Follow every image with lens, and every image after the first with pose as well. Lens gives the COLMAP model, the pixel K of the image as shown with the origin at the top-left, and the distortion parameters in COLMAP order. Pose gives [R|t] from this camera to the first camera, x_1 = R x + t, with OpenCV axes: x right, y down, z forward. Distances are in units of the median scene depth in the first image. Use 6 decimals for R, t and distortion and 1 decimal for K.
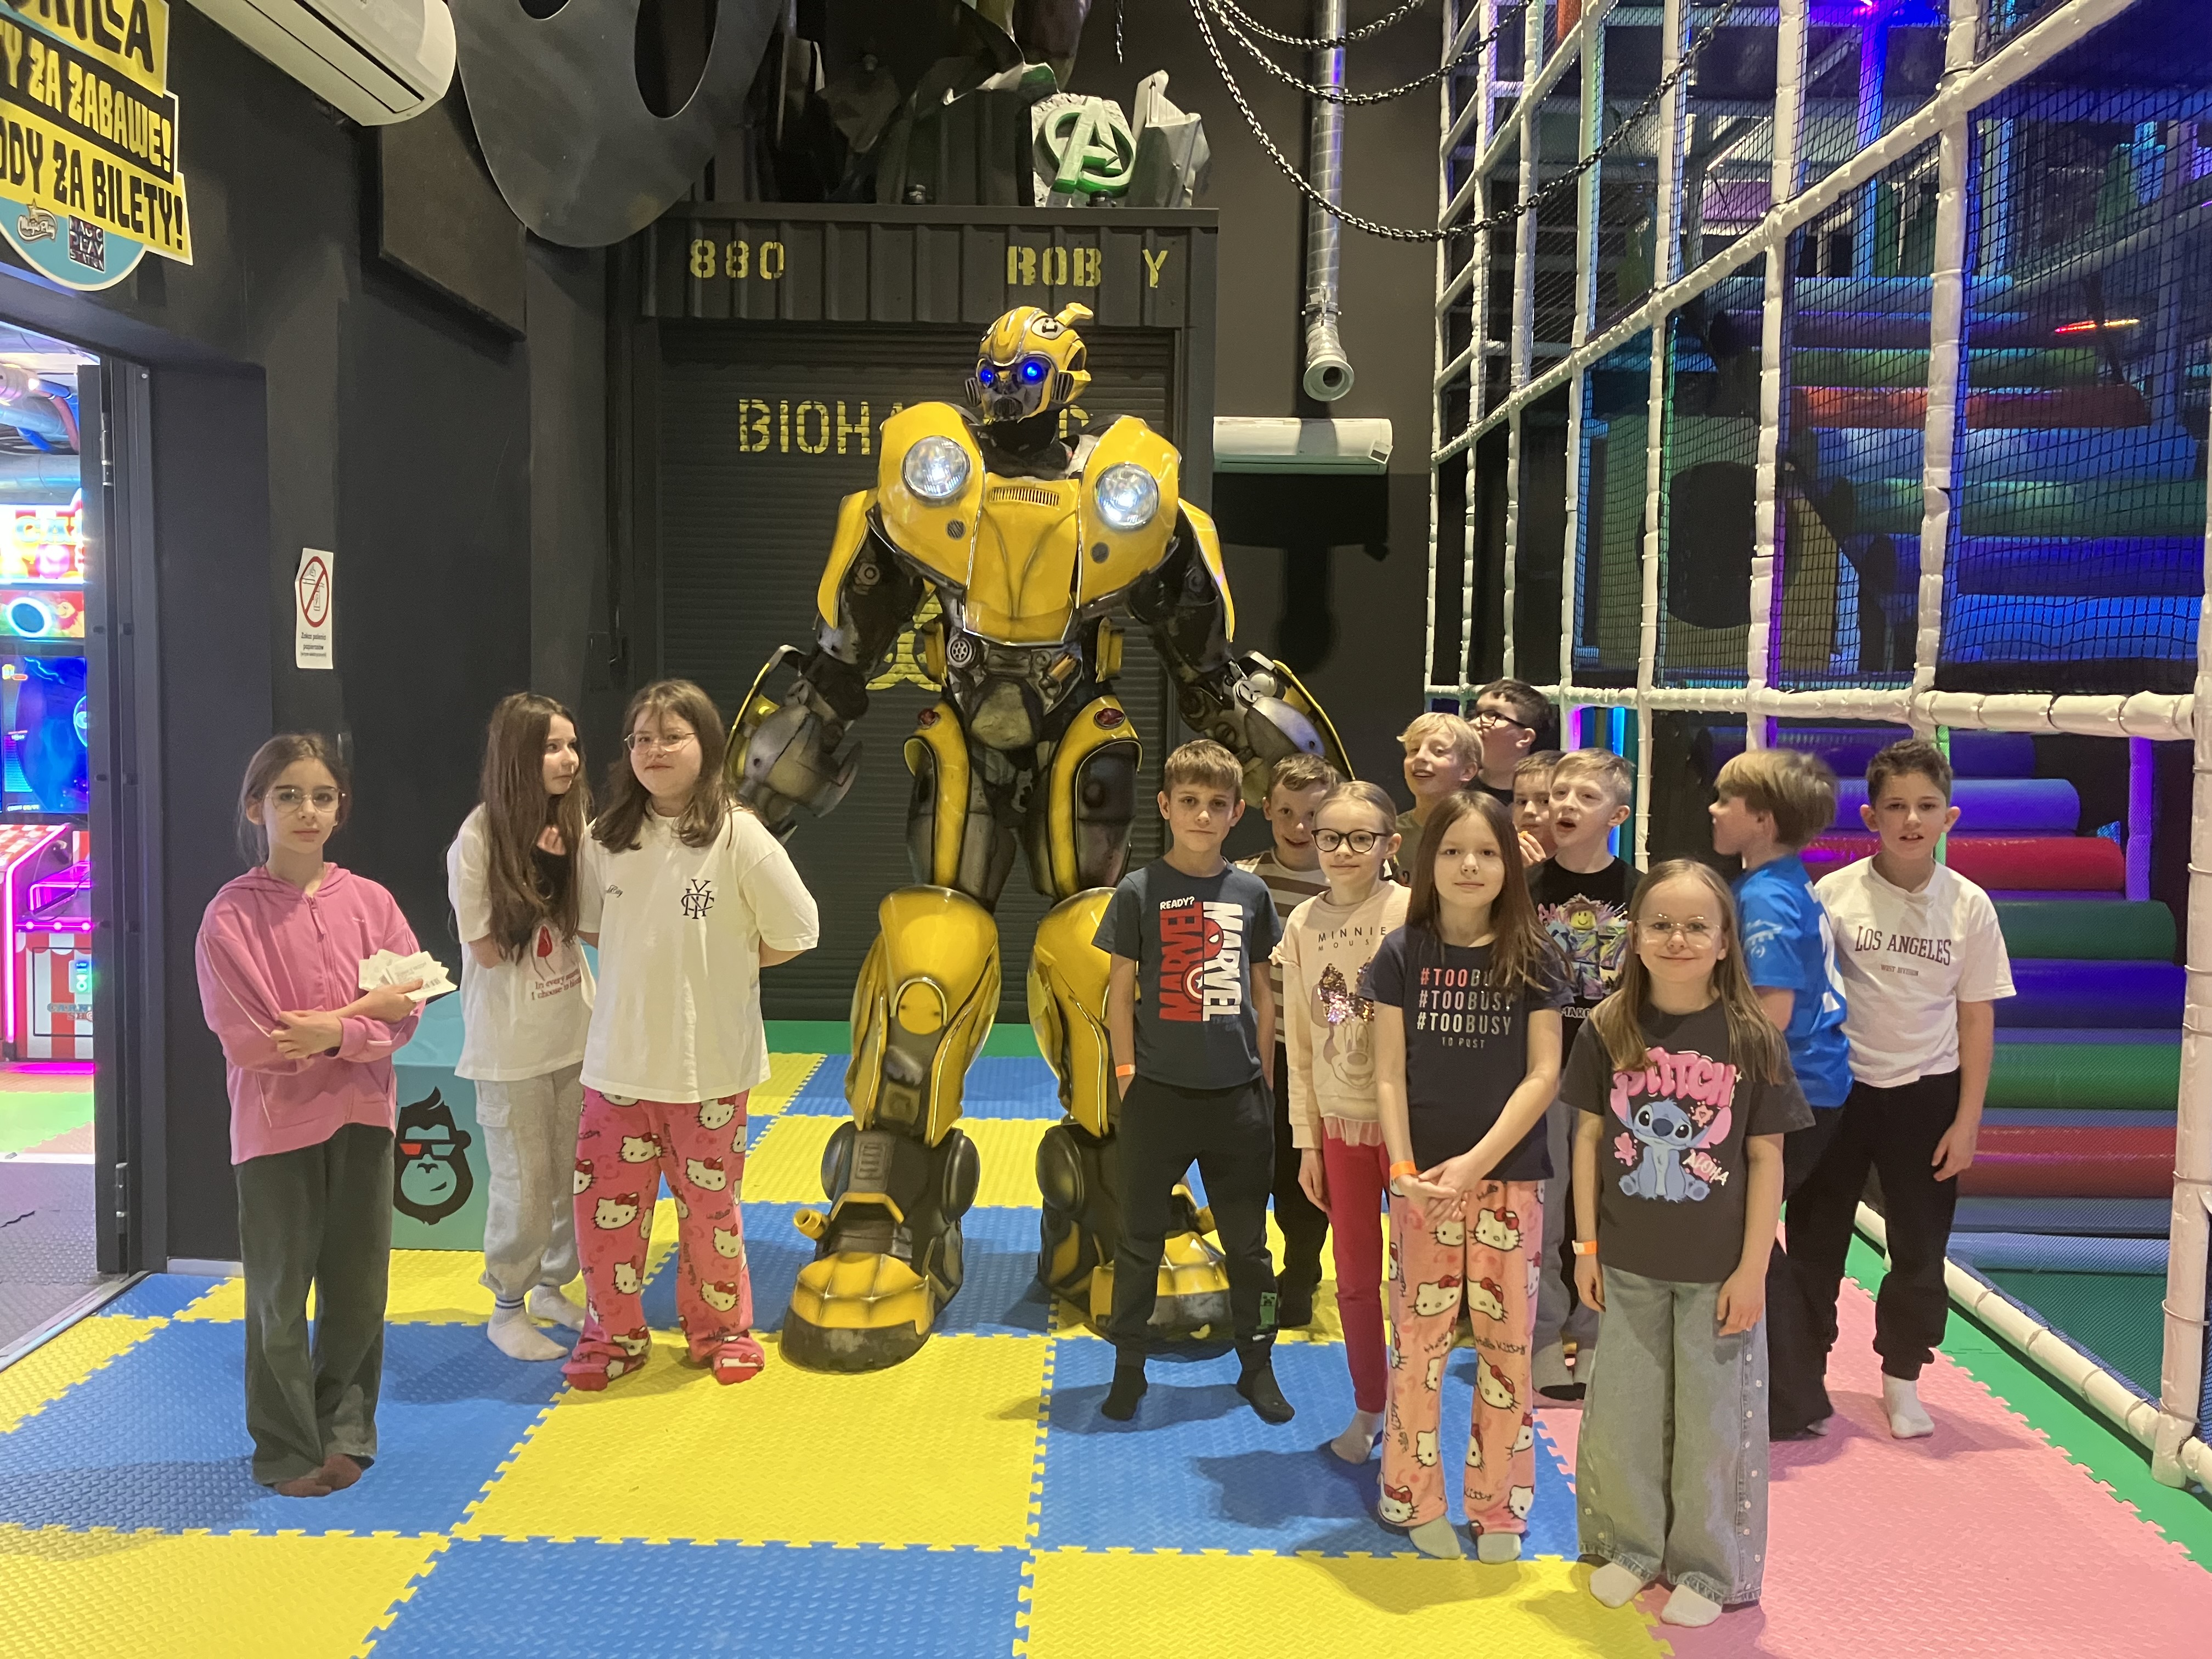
lens RADIAL K [[1802.2, 0, 1065.9], [0, 1802.2, 839.8], [0, 0, 1]] dist [0.001354, -0.000689]
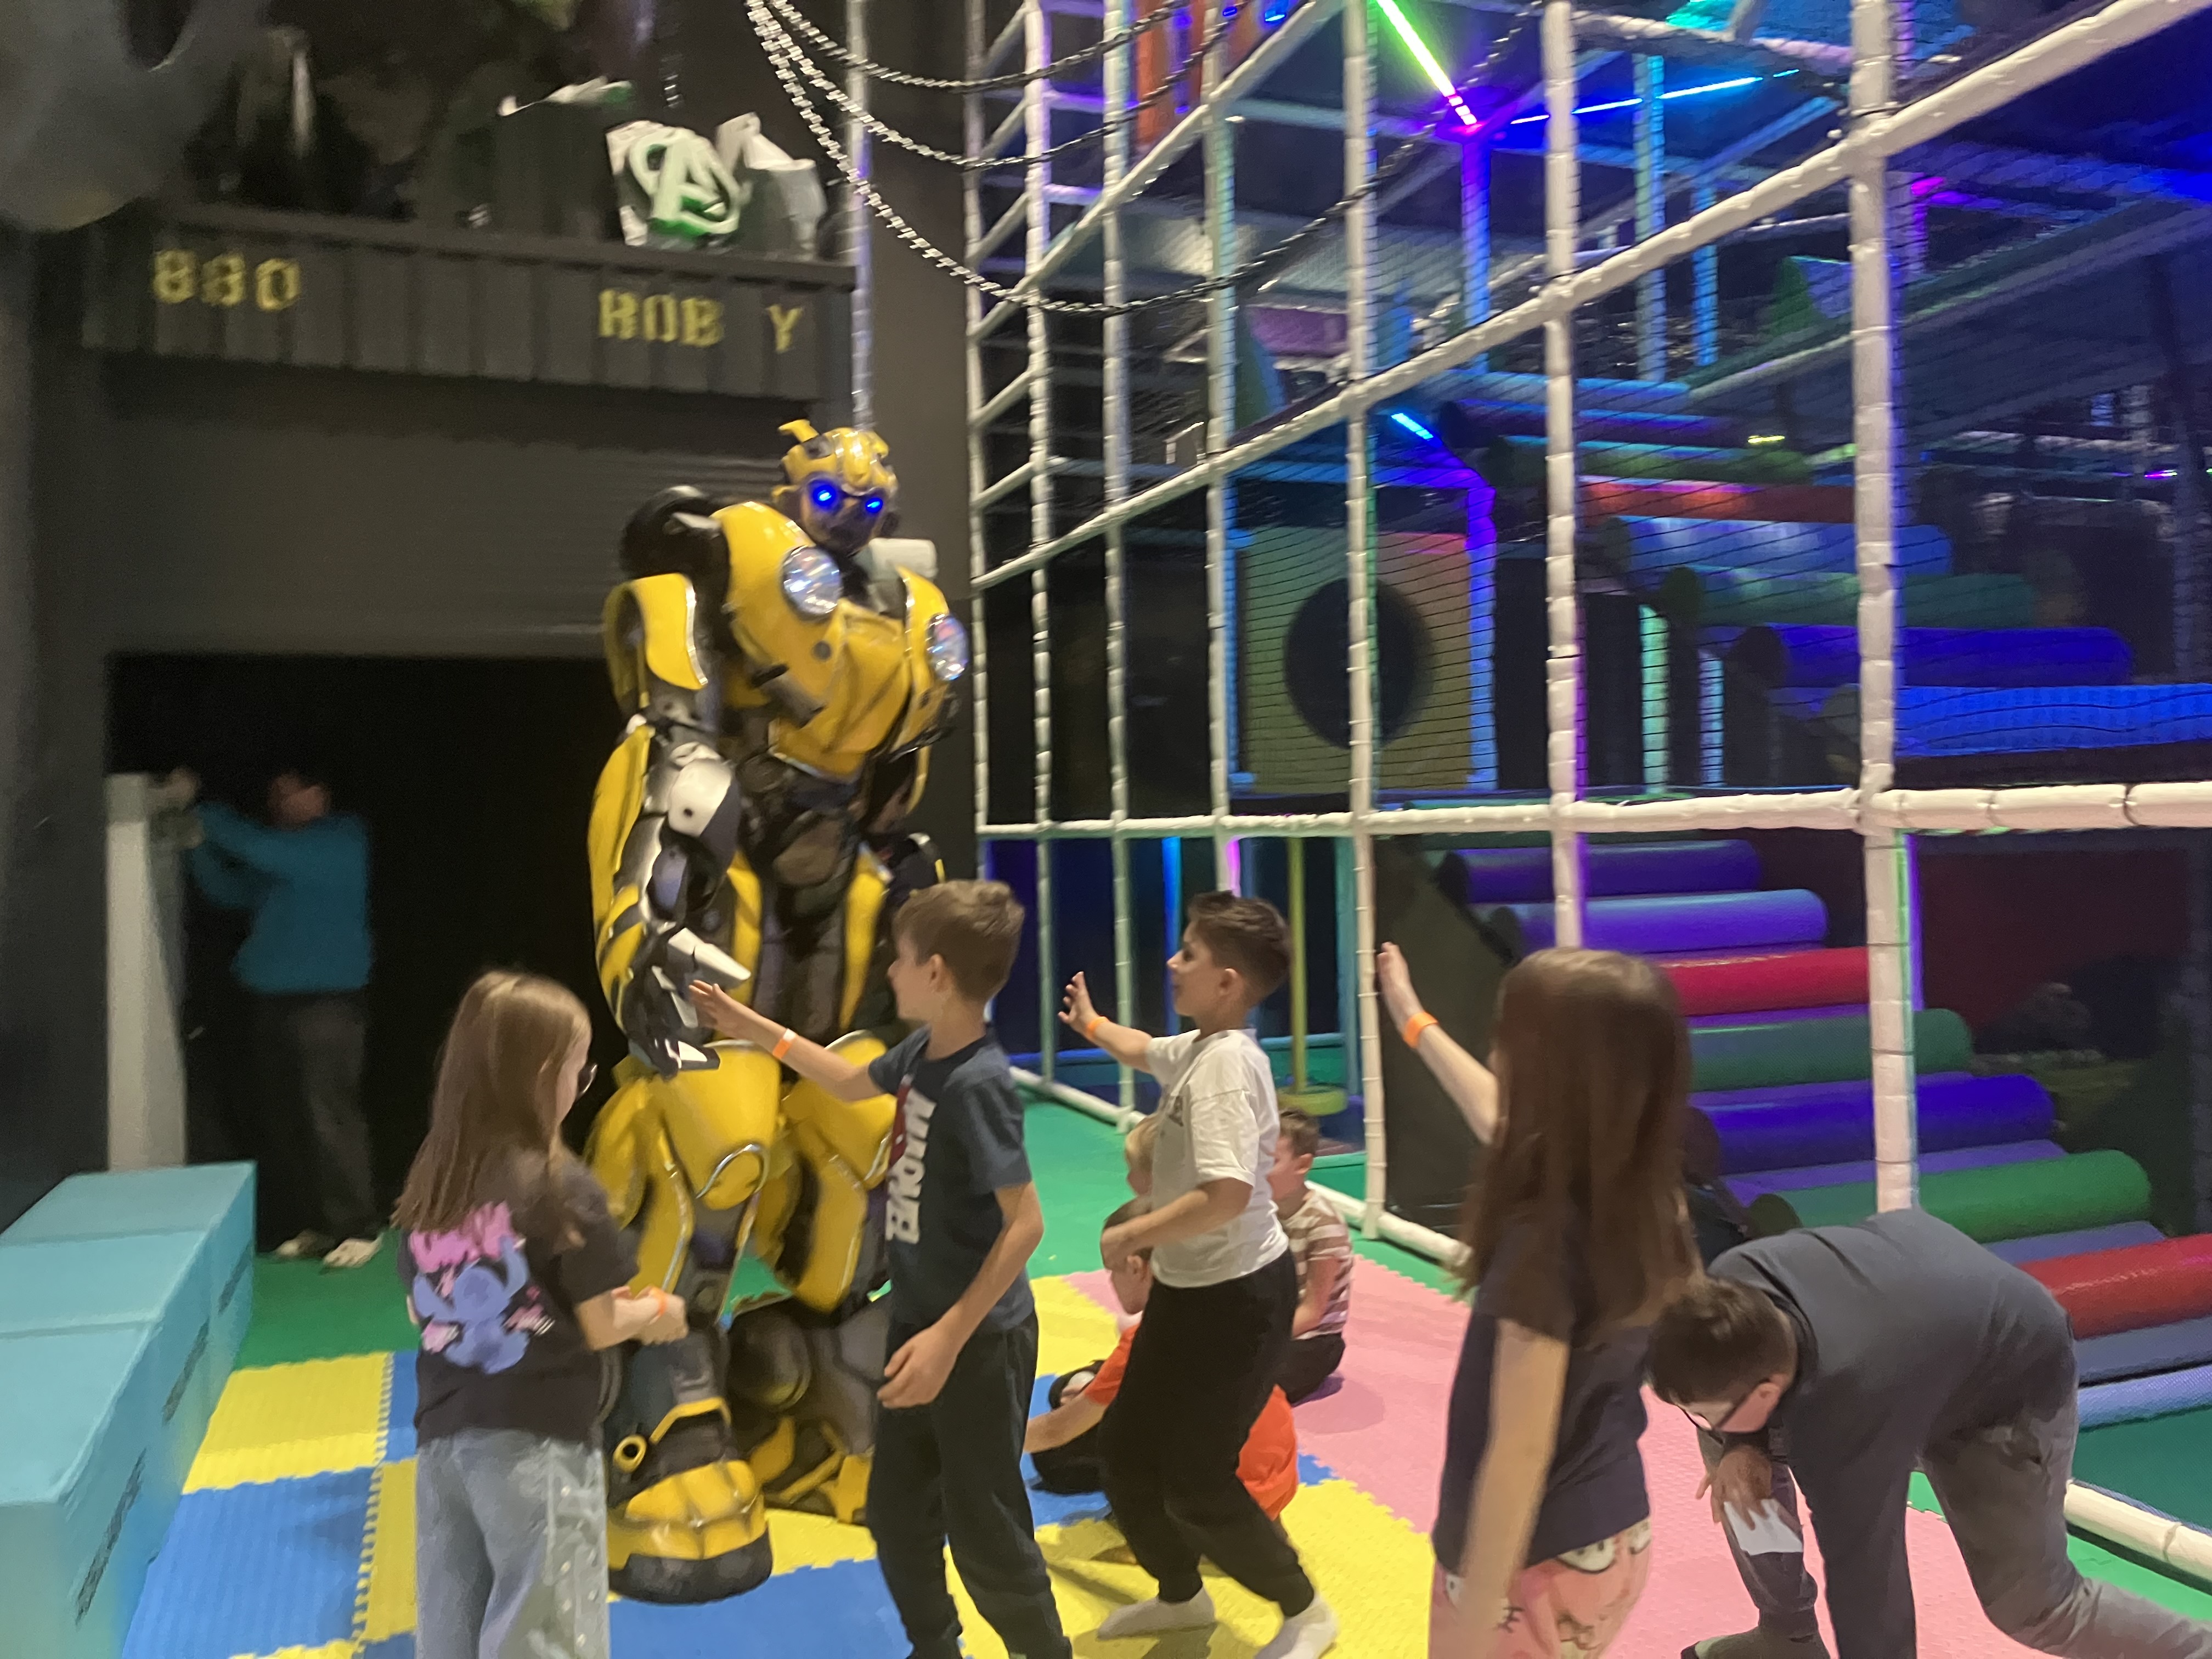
lens RADIAL K [[1802.2, 0, 1113.3], [0, 1802.2, 820.6], [0, 0, 1]] dist [0.001354, -0.000689]
pose [[0.927947, -0.033246, 0.371225, -0.160041], [0.068667, 0.994214, -0.082605, -0.016596], [-0.366331, 0.102144, 0.924861, 0.253699]]
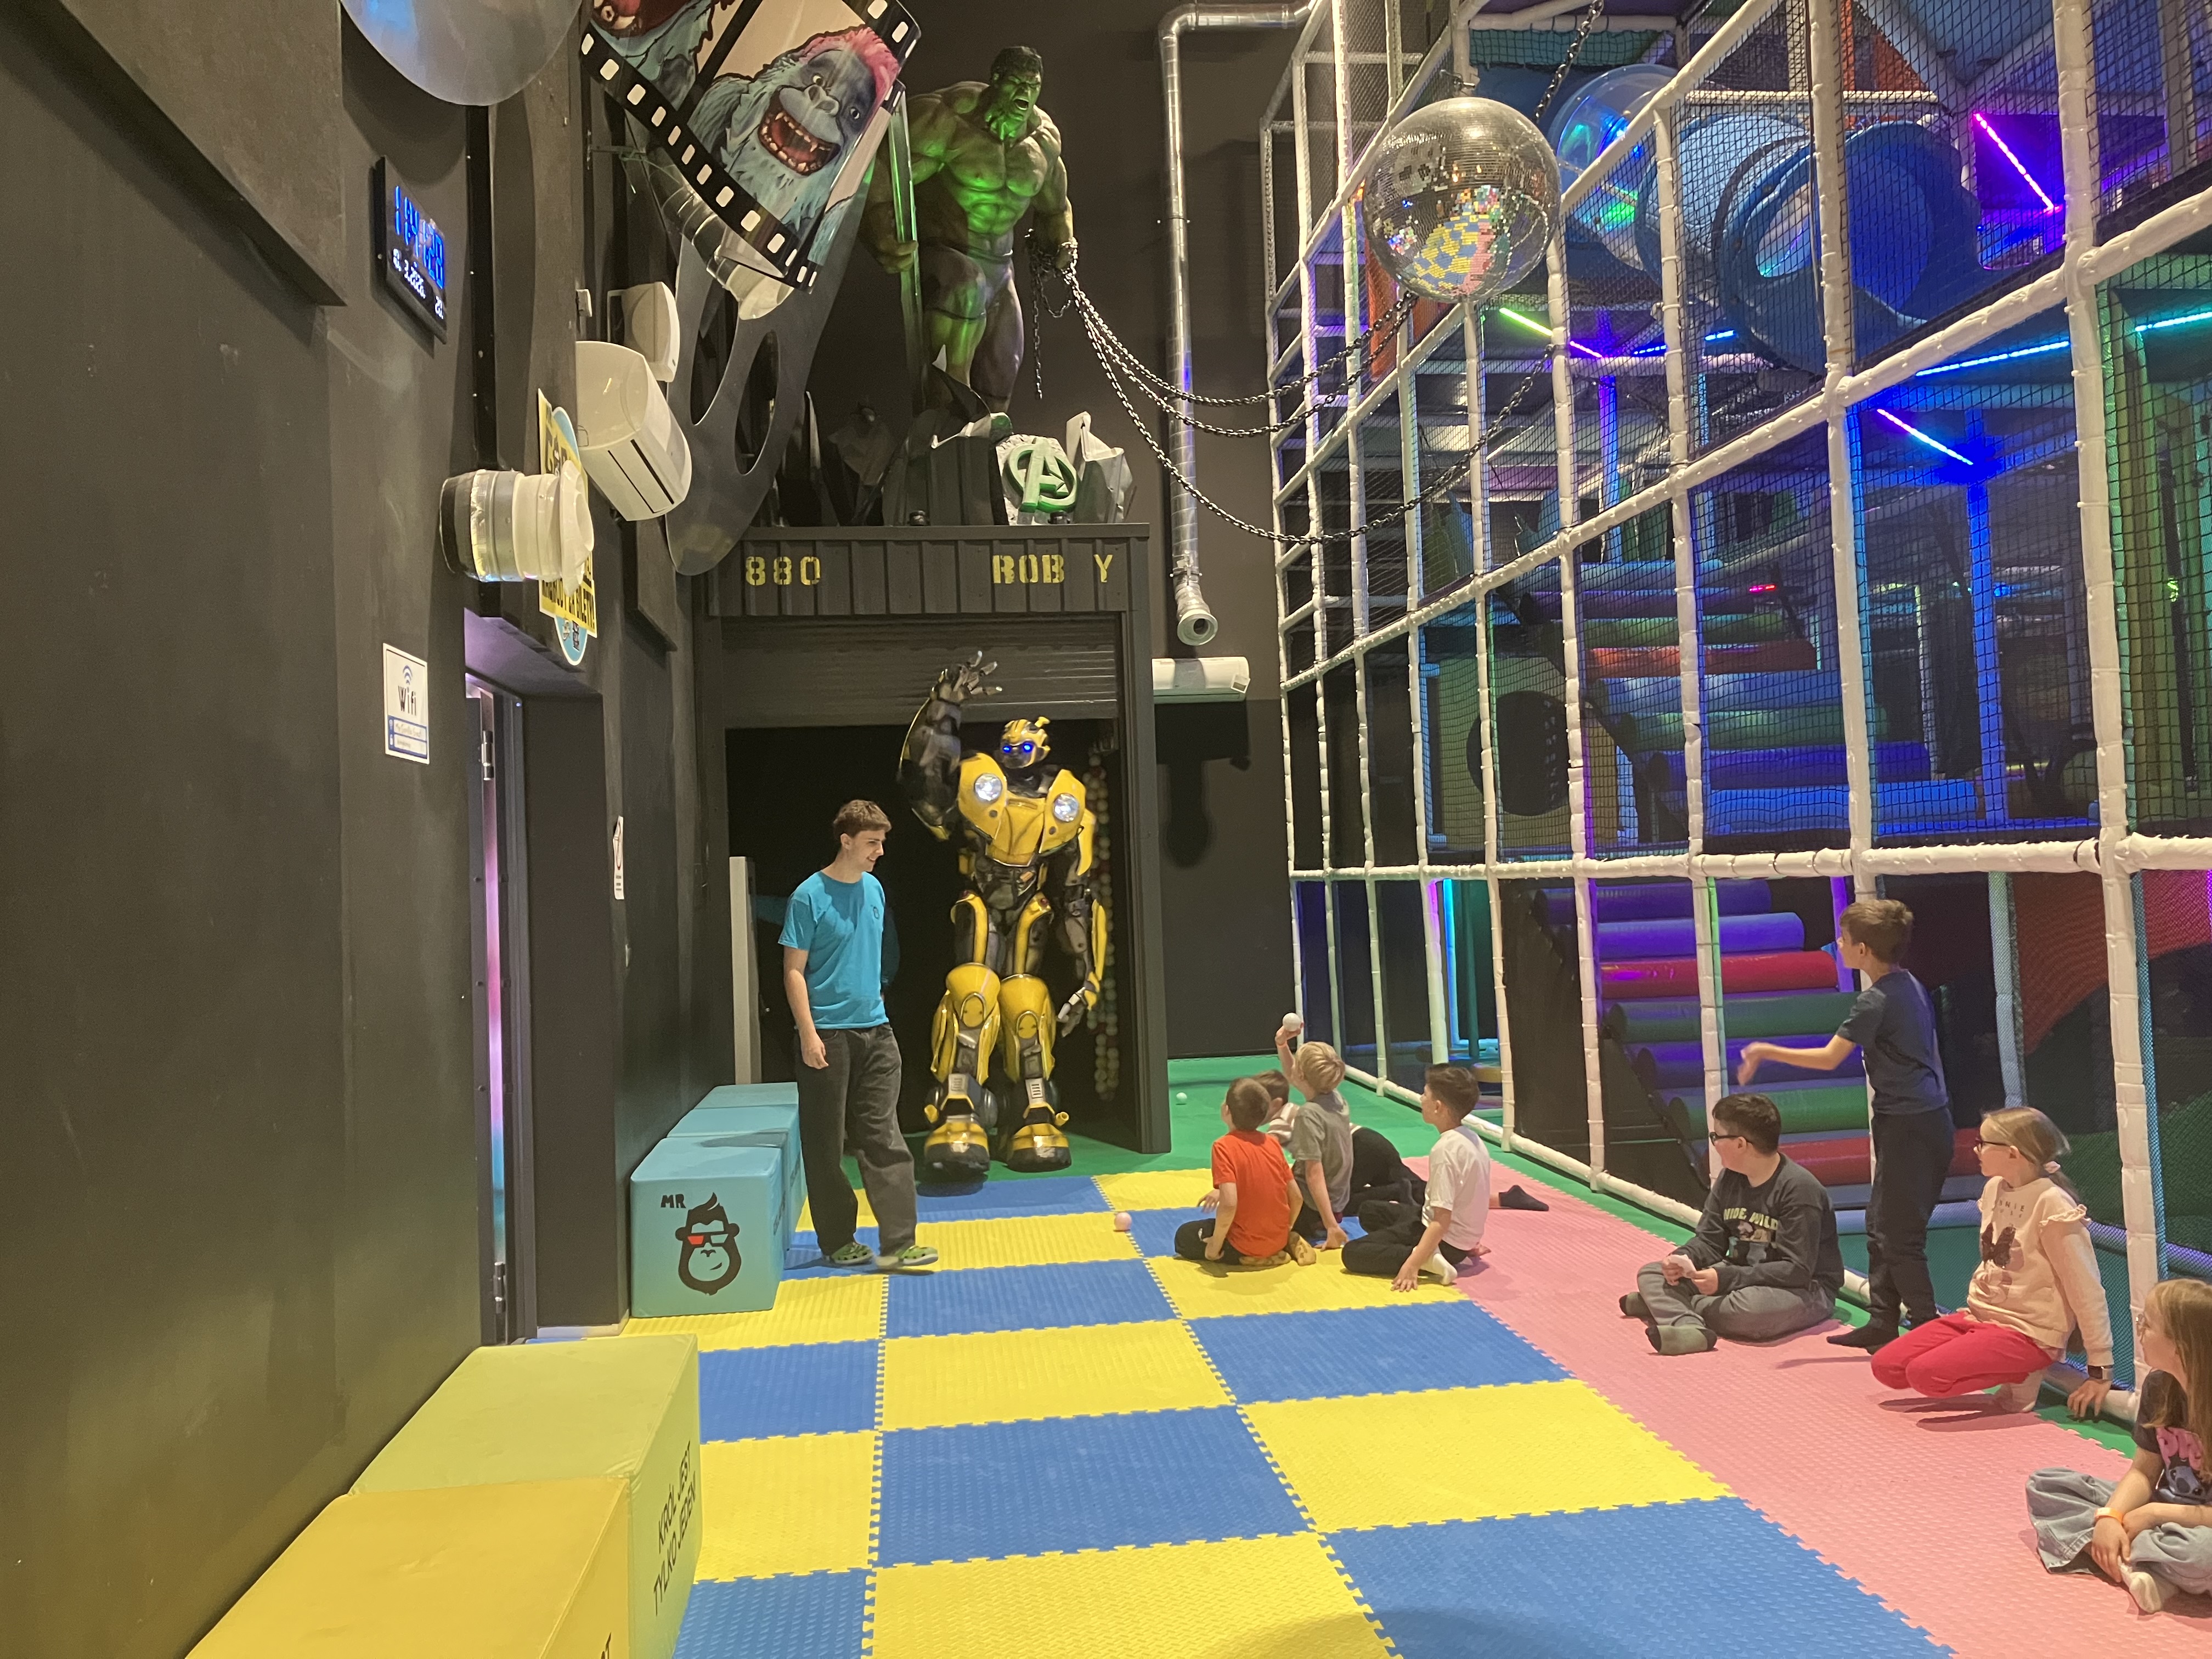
lens RADIAL K [[1802.2, 0, 1077.3], [0, 1802.2, 871.5], [0, 0, 1]] dist [0.001354, -0.000689]
pose [[0.990648, -0.054153, 0.125238, -0.186713], [0.065799, 0.993693, -0.090801, 0.028233], [-0.119530, 0.098192, 0.987963, -0.352764]]
